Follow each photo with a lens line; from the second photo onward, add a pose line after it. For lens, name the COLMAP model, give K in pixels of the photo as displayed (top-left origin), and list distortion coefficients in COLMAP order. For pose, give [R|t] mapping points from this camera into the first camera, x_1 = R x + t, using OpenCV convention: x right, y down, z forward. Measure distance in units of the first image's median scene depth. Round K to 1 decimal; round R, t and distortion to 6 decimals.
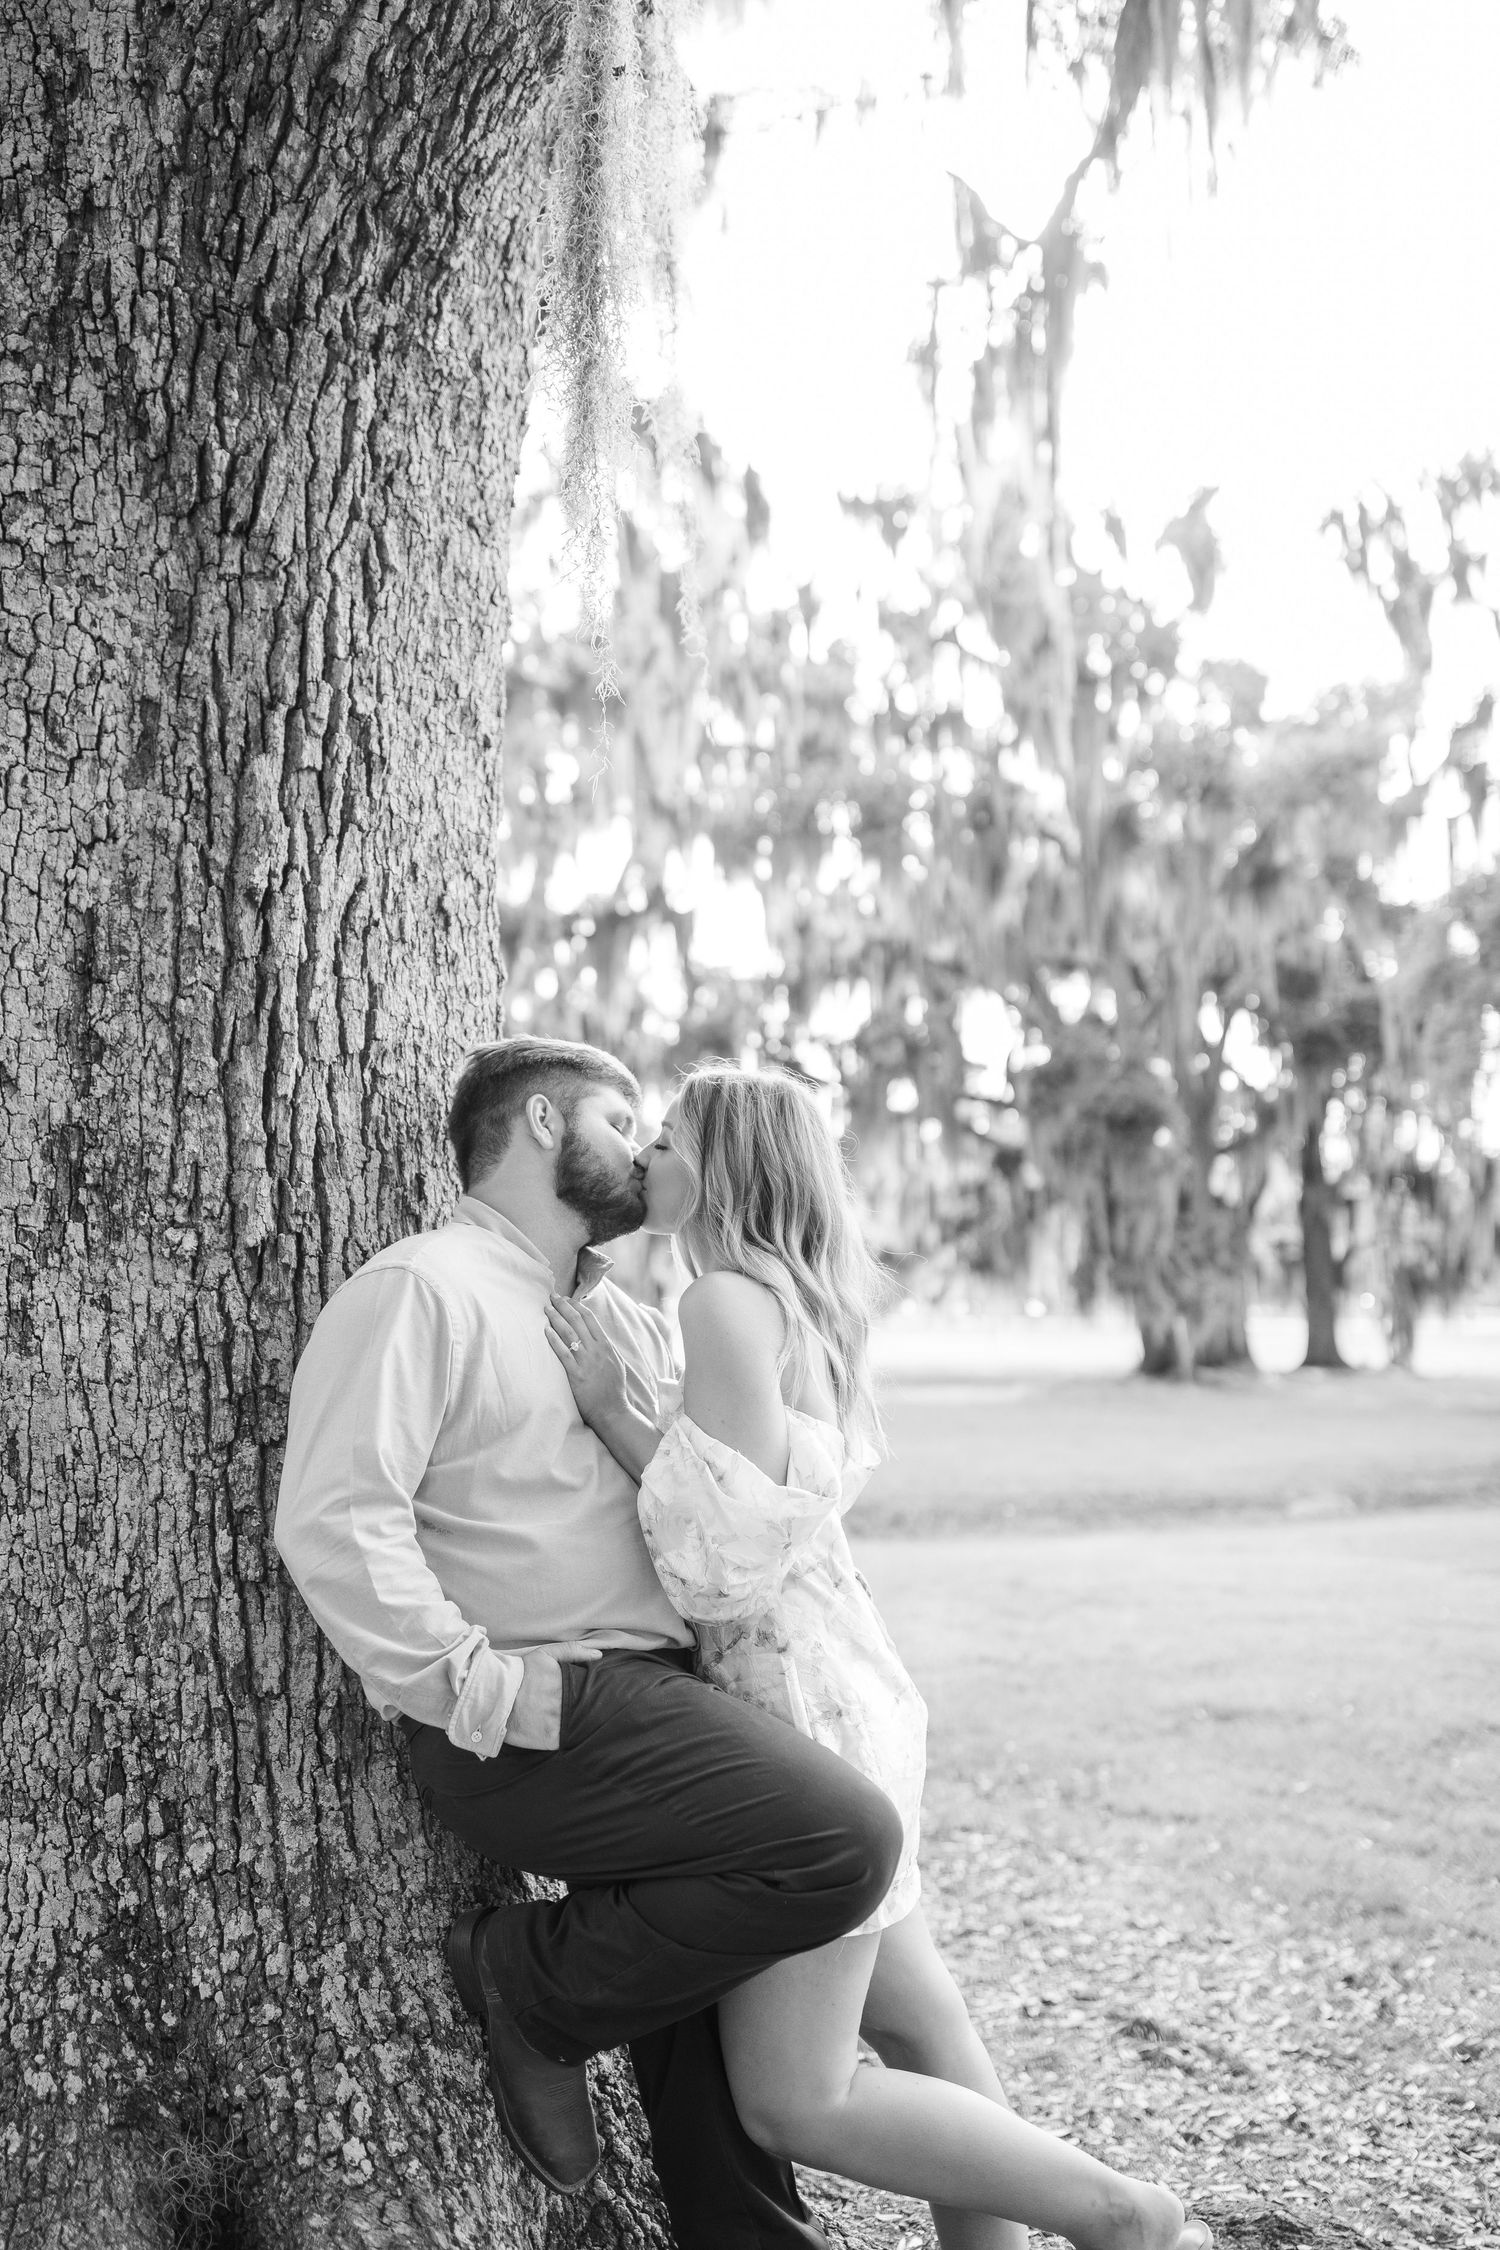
lens RADIAL K [[2163.2, 0, 748.2], [0, 2163.2, 1129.7], [0, 0, 1]] dist [-0.021534, 0.000000]
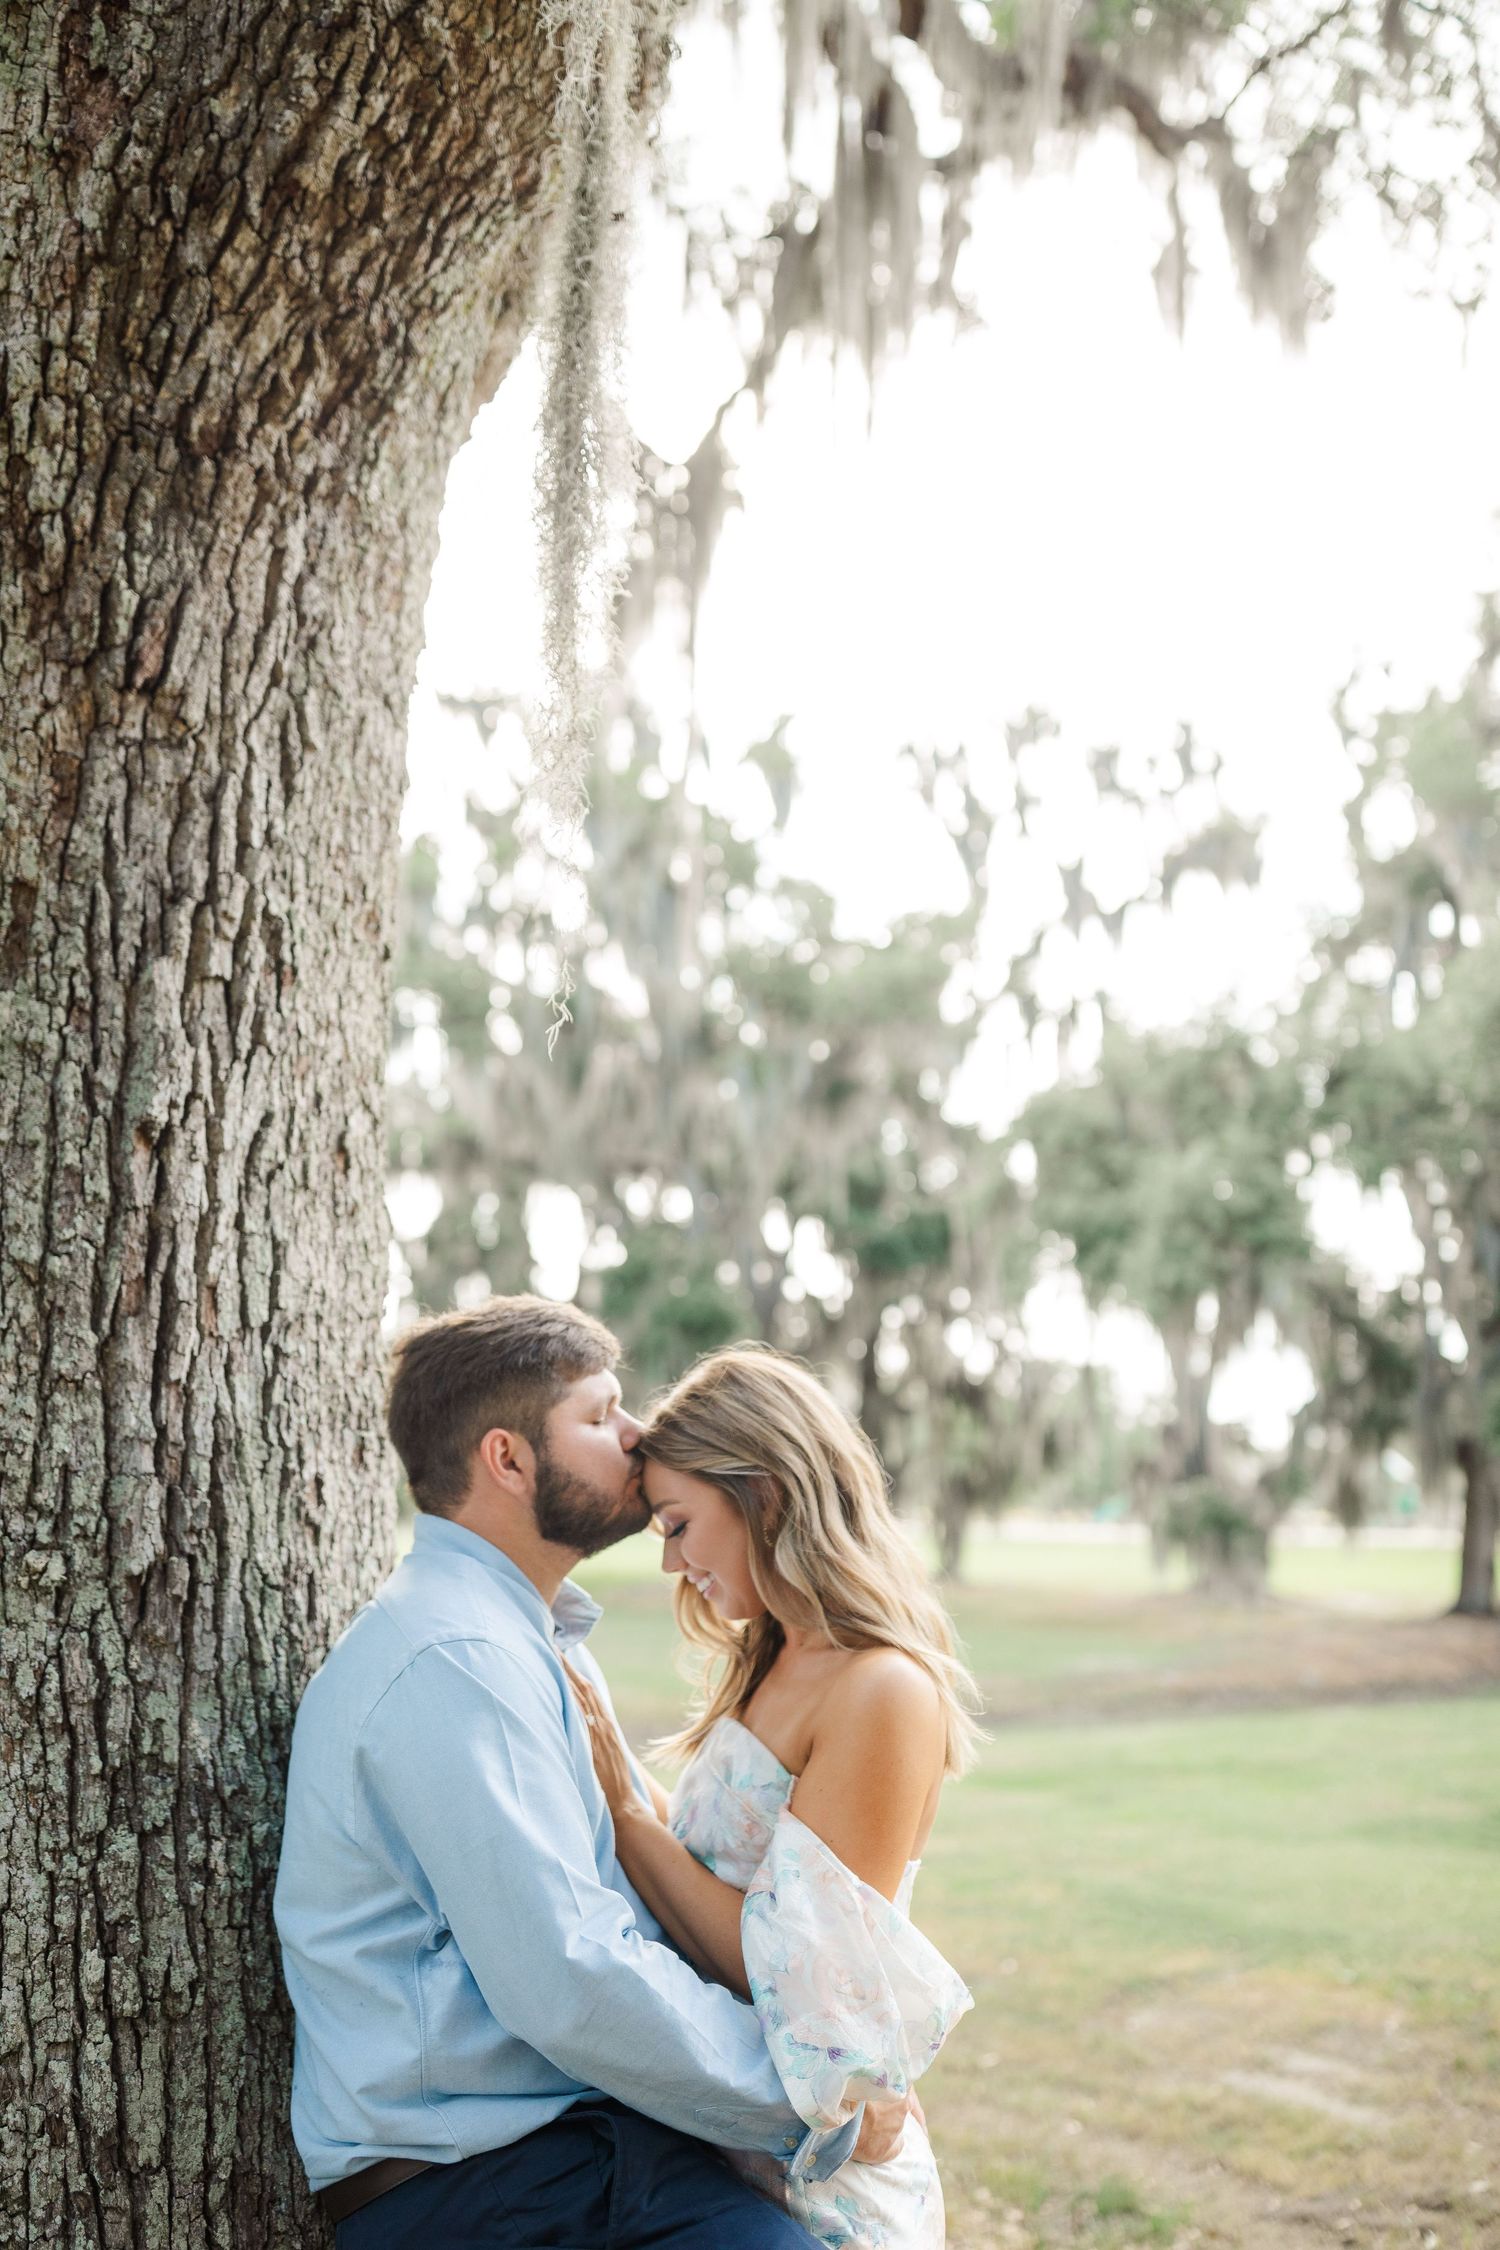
lens RADIAL K [[2163.2, 0, 753.1], [0, 2163.2, 1118.0], [0, 0, 1]] dist [-0.021534, 0.000000]
pose [[0.976836, 0.045316, 0.209135, -0.174515], [-0.025387, 0.994959, -0.097015, -0.039564], [-0.212477, 0.089458, 0.973063, 0.161708]]
